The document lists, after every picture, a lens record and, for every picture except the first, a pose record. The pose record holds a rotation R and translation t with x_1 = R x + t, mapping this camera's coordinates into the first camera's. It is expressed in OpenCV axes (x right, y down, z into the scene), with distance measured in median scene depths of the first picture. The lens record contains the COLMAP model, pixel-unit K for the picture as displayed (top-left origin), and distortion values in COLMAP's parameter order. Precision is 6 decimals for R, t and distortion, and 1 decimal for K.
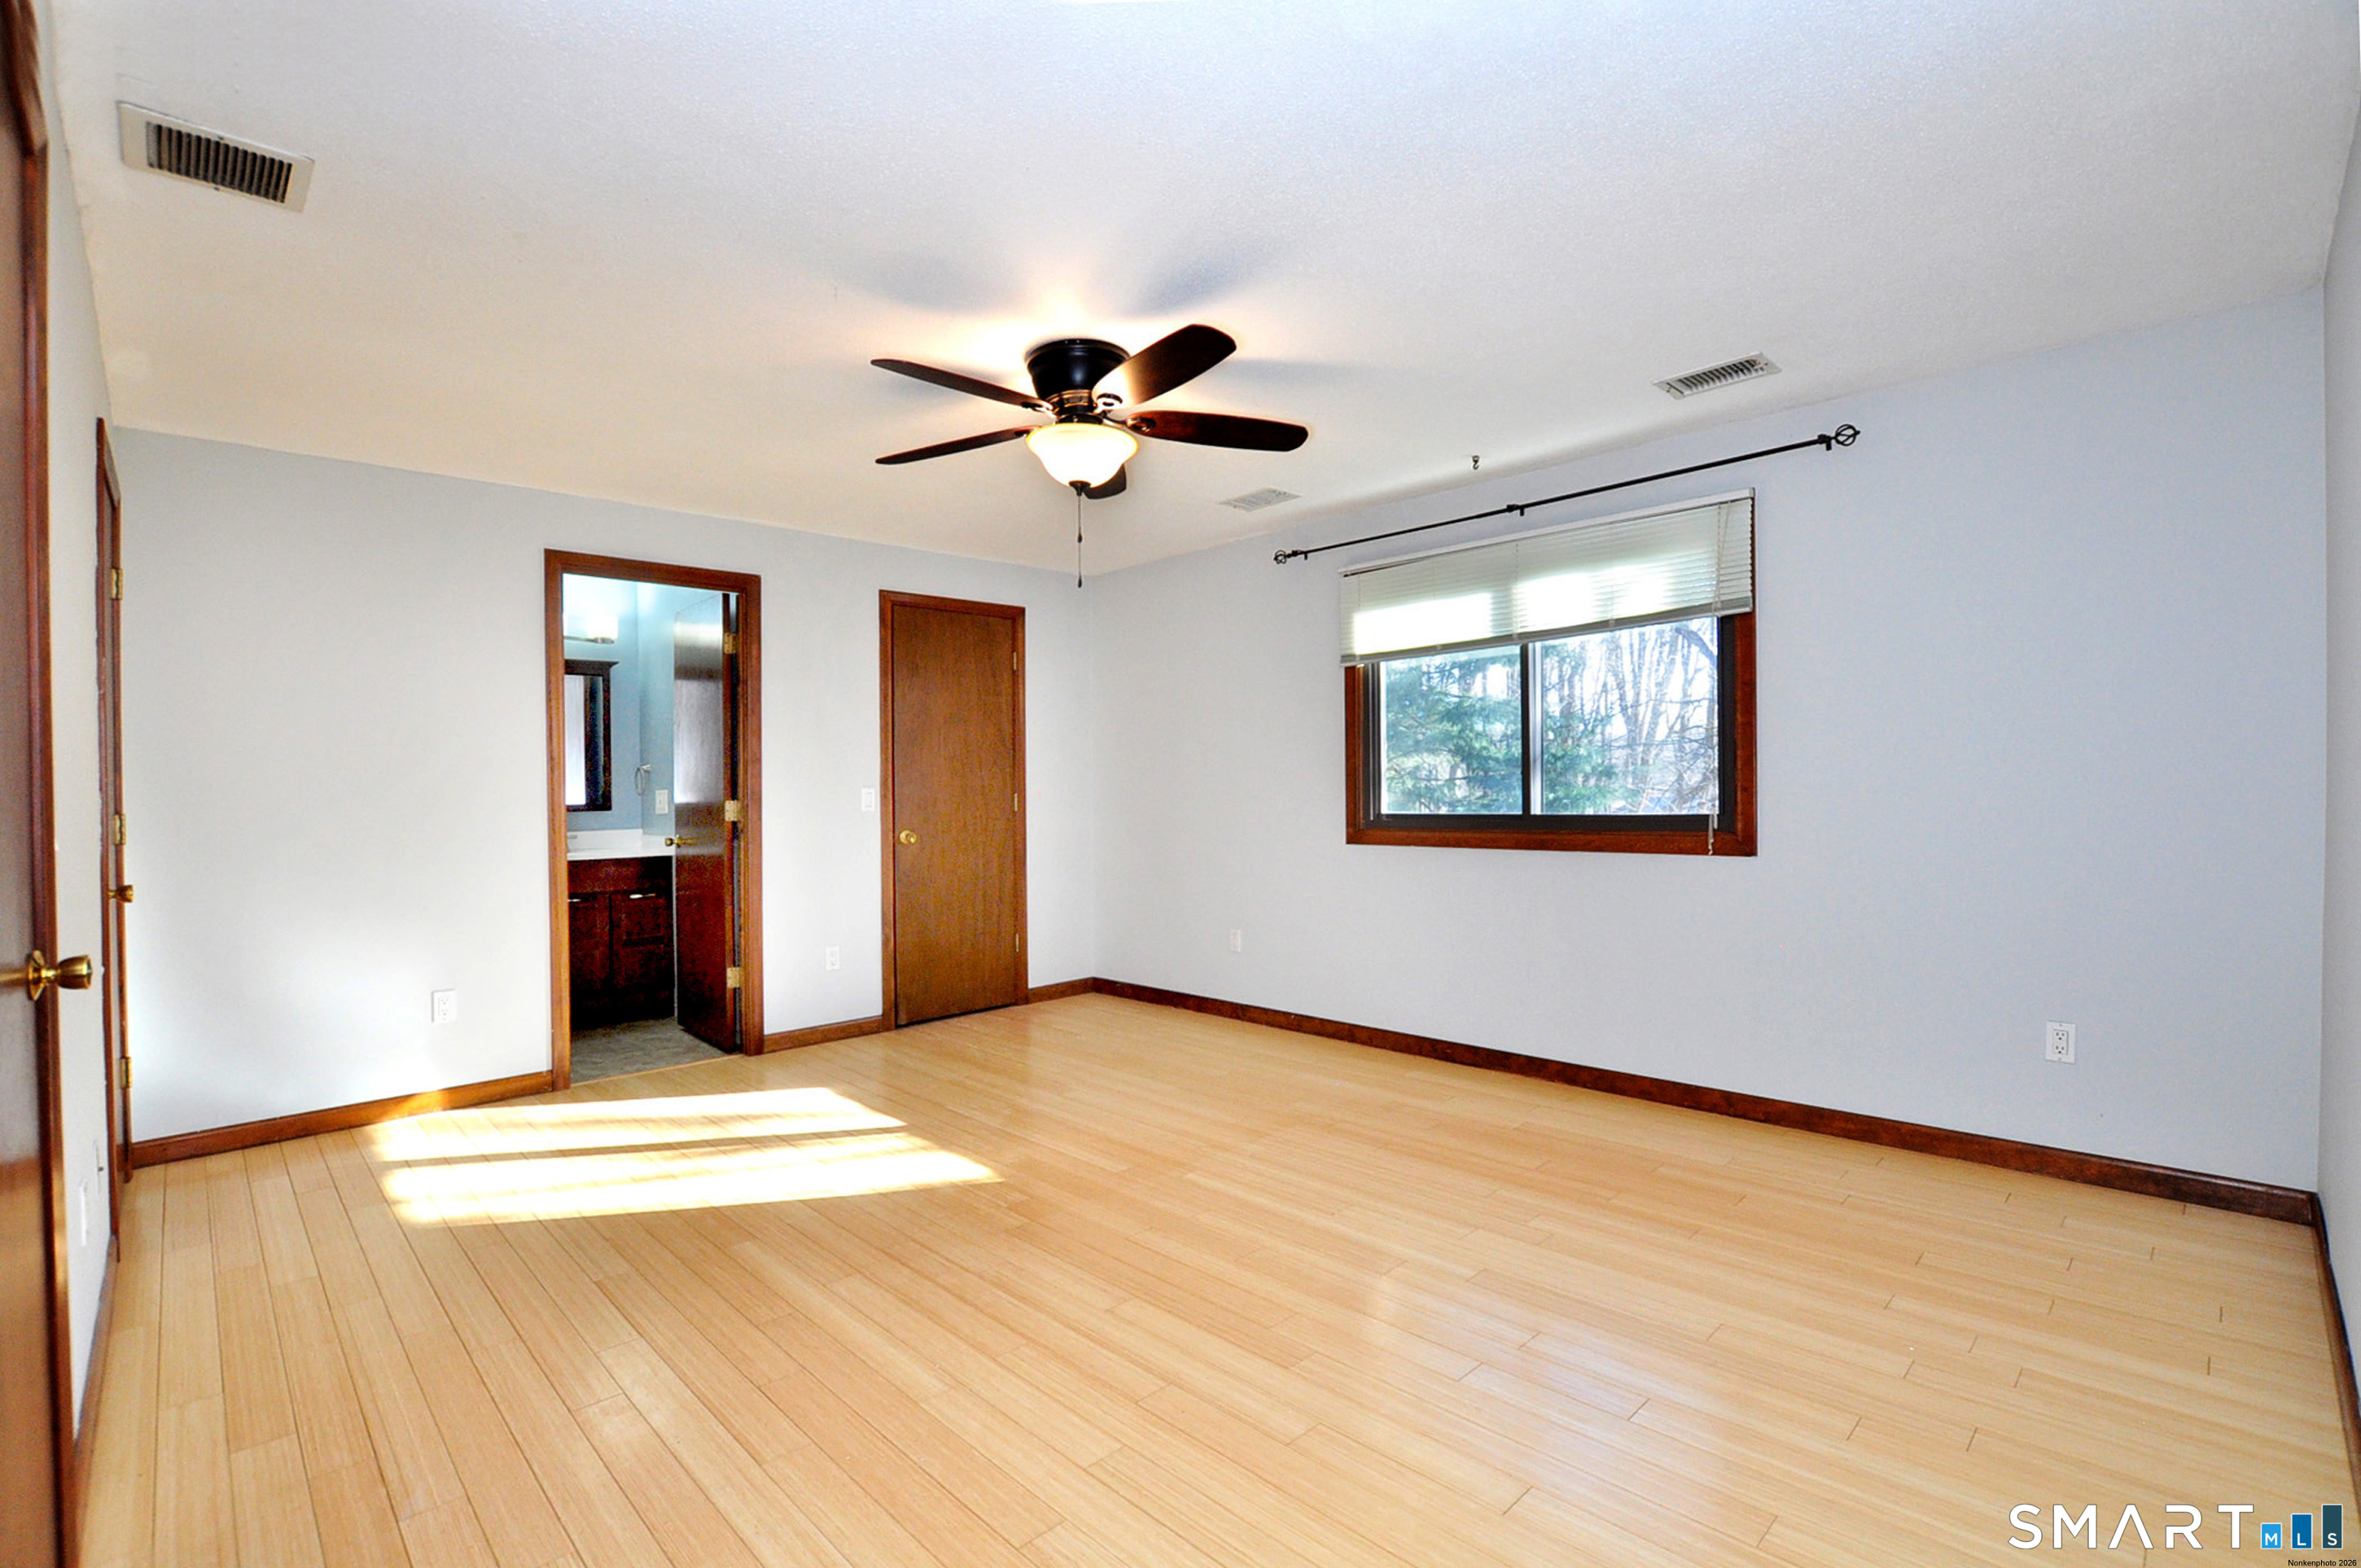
lens RADIAL K [[1051.1, 0, 1186.9], [0, 1051.1, 793.3], [0, 0, 1]] dist [-0.027317, 0.000578]
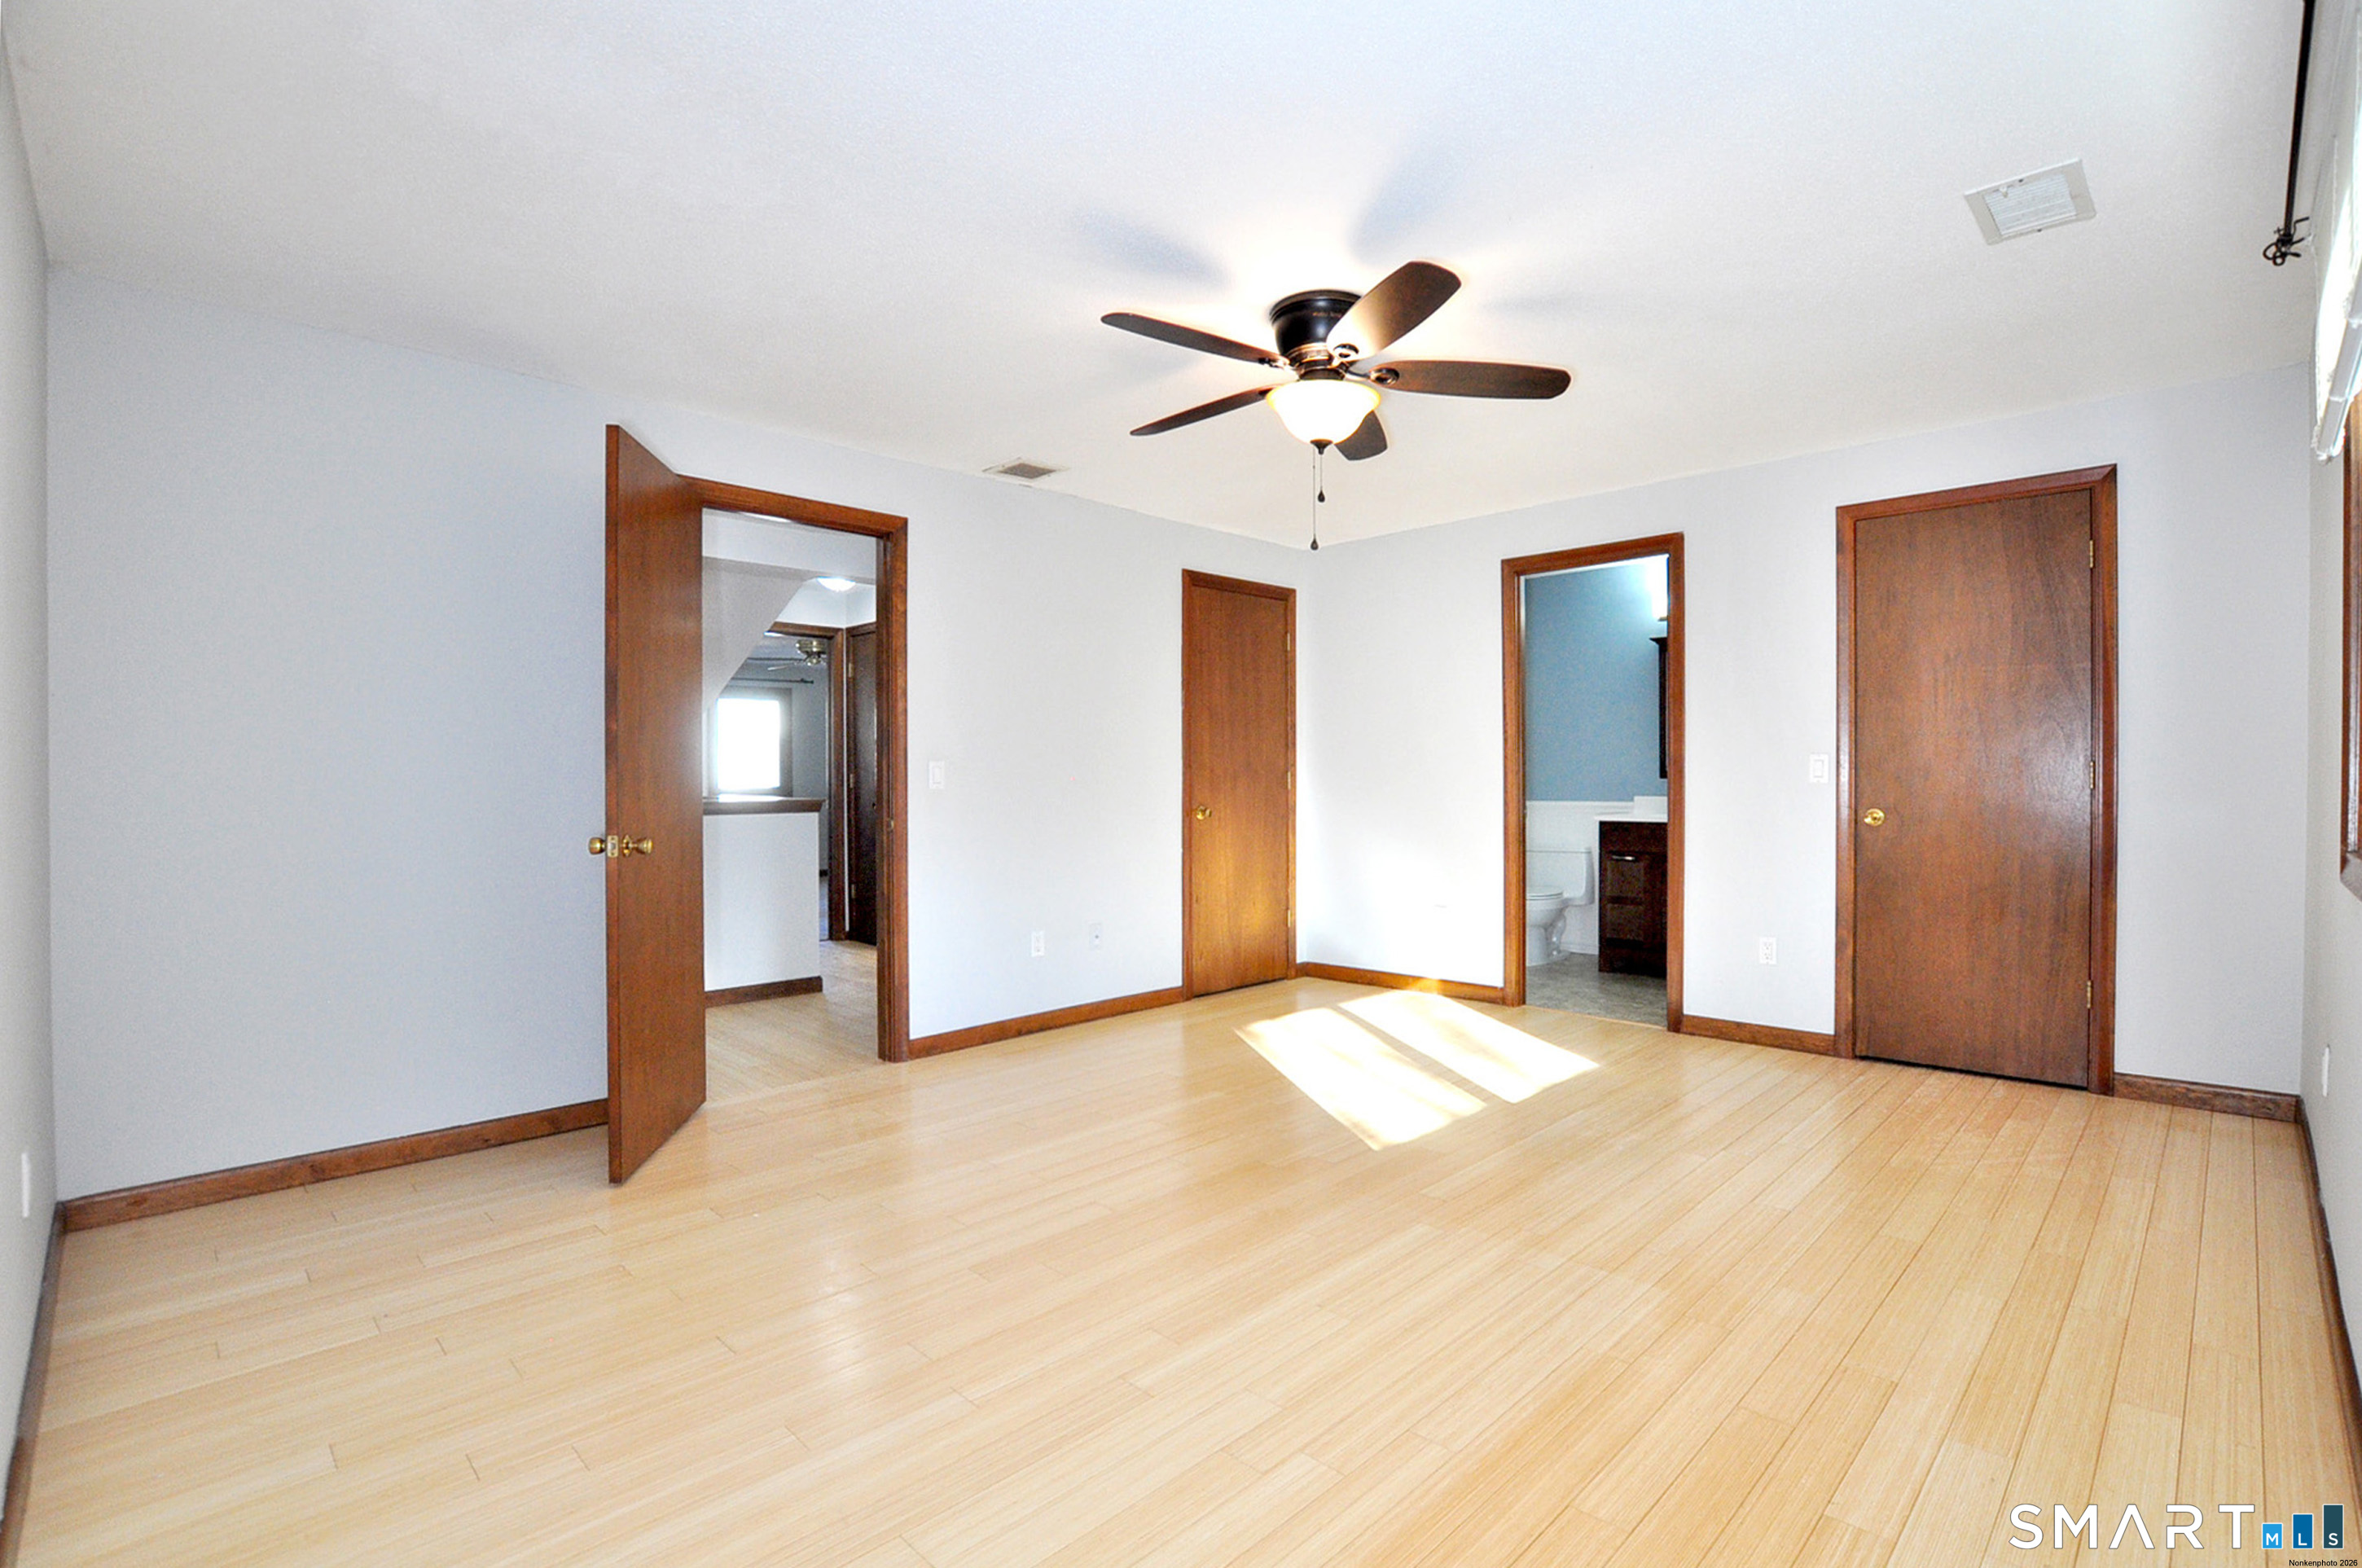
lens RADIAL K [[1077.7, 0, 1212.5], [0, 1077.7, 768.8], [0, 0, 1]] dist [-0.022128, 0.000103]
pose [[0.031233, 0.006140, -0.999493, 0.727153], [0.002908, 0.999976, 0.006234, 0.000013], [0.999508, -0.003101, 0.031215, 0.702057]]
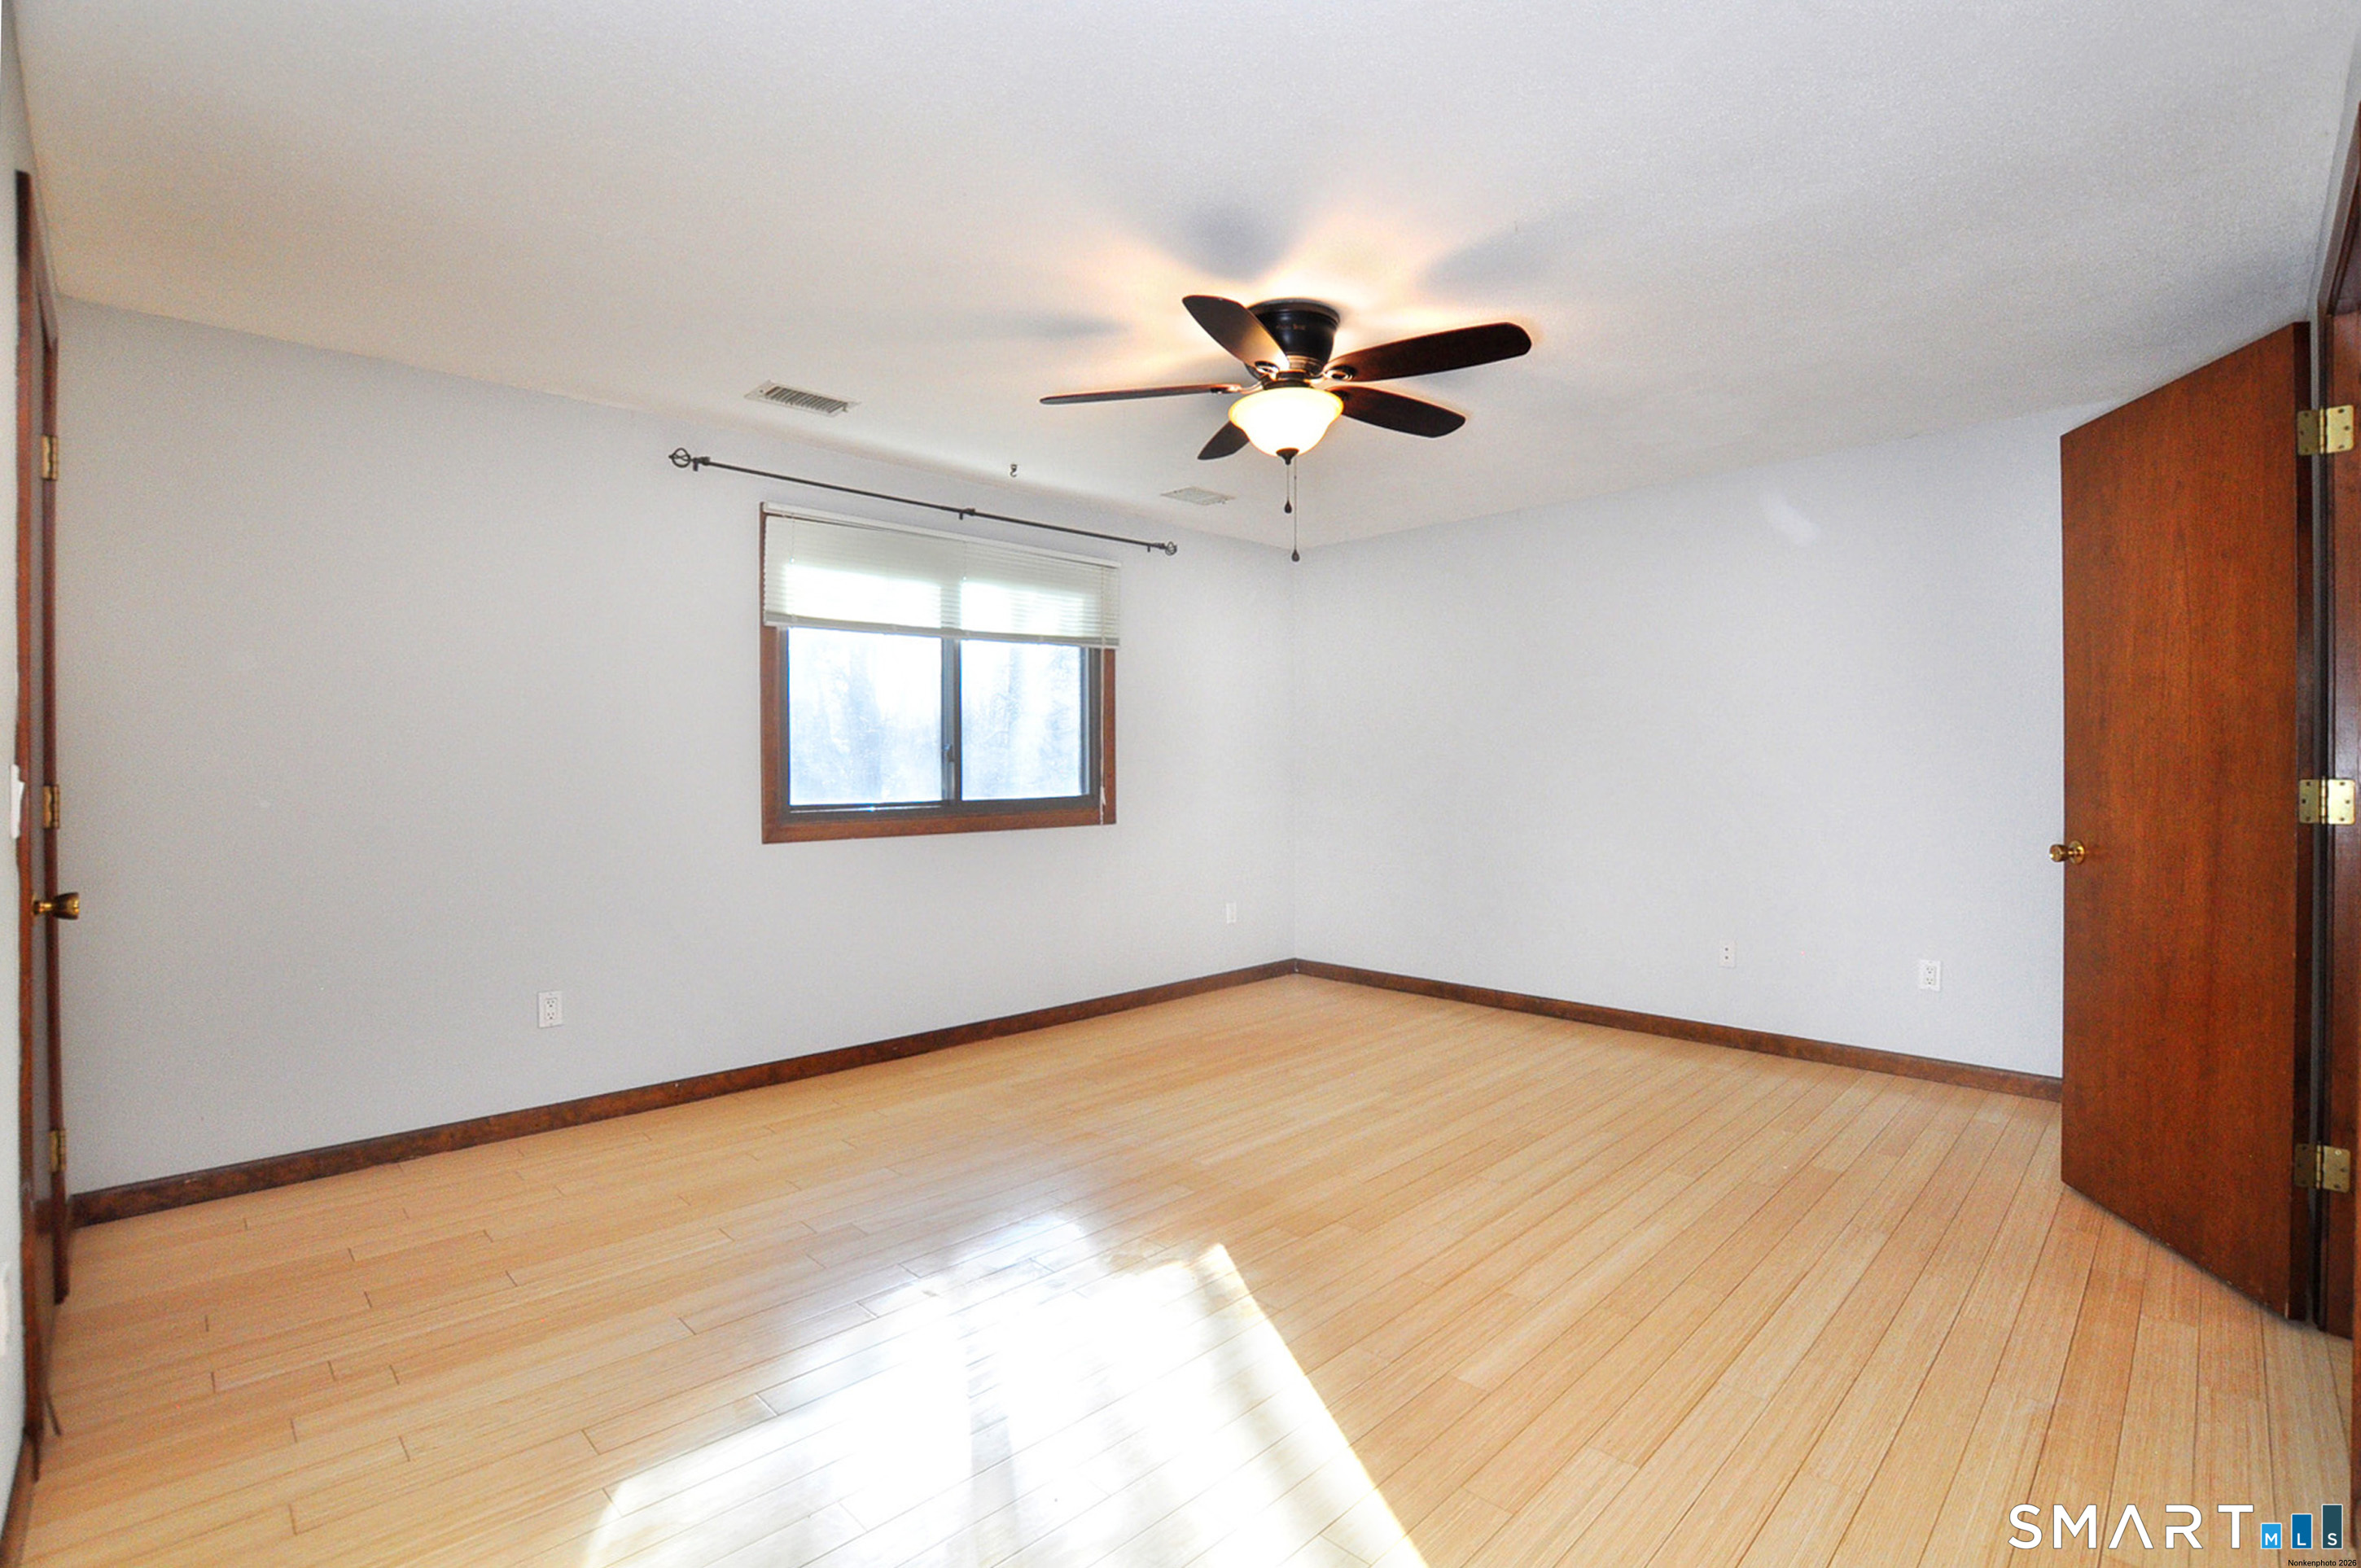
lens RADIAL K [[1064.4, 0, 1174.5], [0, 1064.4, 787.0], [0, 0, 1]] dist [-0.030474, 0.000244]
pose [[0.001035, -0.000612, 0.999999, -0.866017], [0.006940, 0.999976, 0.000605, 0.008946], [-0.999975, 0.006939, 0.001039, 0.890273]]
